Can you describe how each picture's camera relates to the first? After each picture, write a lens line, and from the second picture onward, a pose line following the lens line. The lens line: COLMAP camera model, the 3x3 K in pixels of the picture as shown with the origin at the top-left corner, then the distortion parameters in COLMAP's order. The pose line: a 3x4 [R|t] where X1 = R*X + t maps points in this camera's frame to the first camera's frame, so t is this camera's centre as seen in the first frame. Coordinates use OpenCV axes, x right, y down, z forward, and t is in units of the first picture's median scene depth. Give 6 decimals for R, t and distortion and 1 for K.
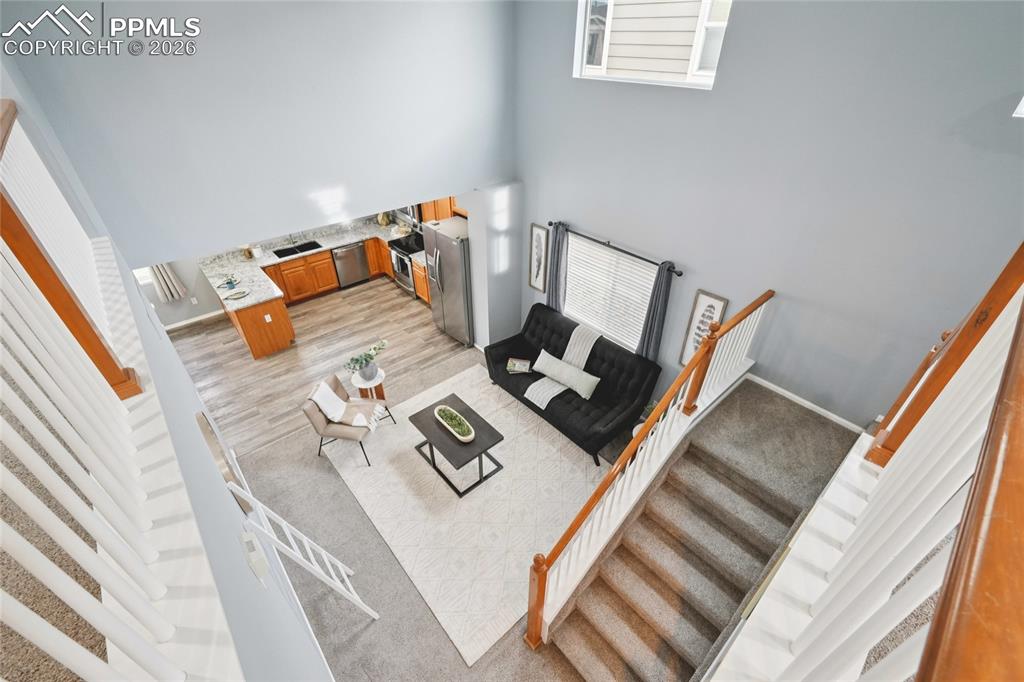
lens RADIAL K [[434.0, 0, 513.1], [0, 434.0, 337.8], [0, 0, 1]] dist [-0.005562, 0.002887]
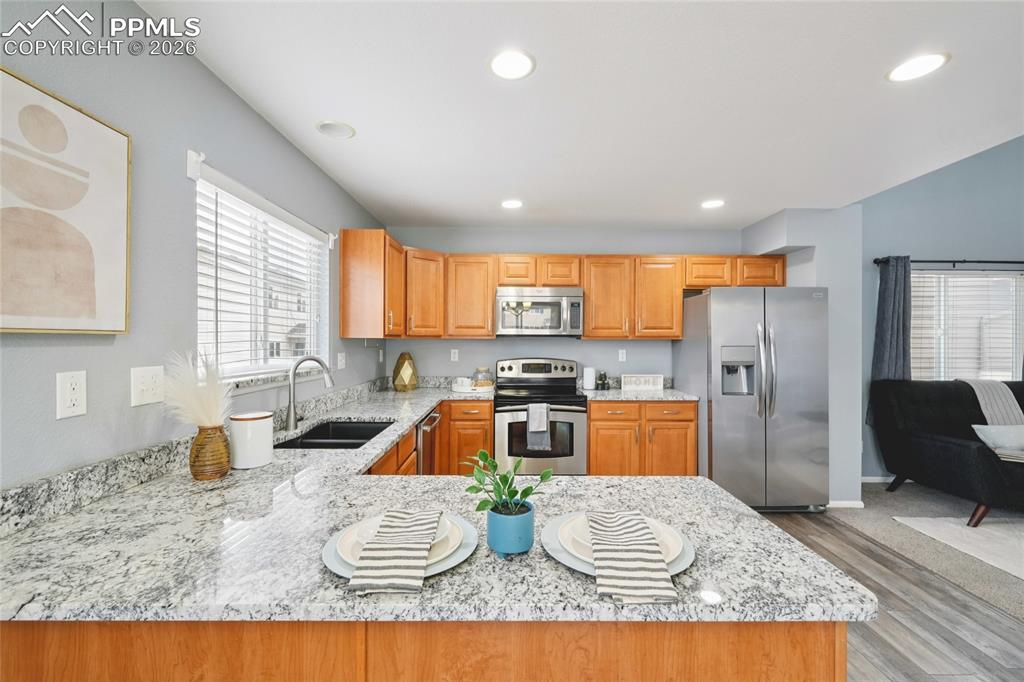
lens RADIAL K [[434.0, 0, 512.9], [0, 434.0, 340.3], [0, 0, 1]] dist [-0.005562, 0.002887]
pose [[0.657291, -0.005551, 0.753617, -0.769192], [0.430506, 0.823527, -0.369414, -0.119253], [-0.618574, 0.567249, 0.543686, 0.889998]]
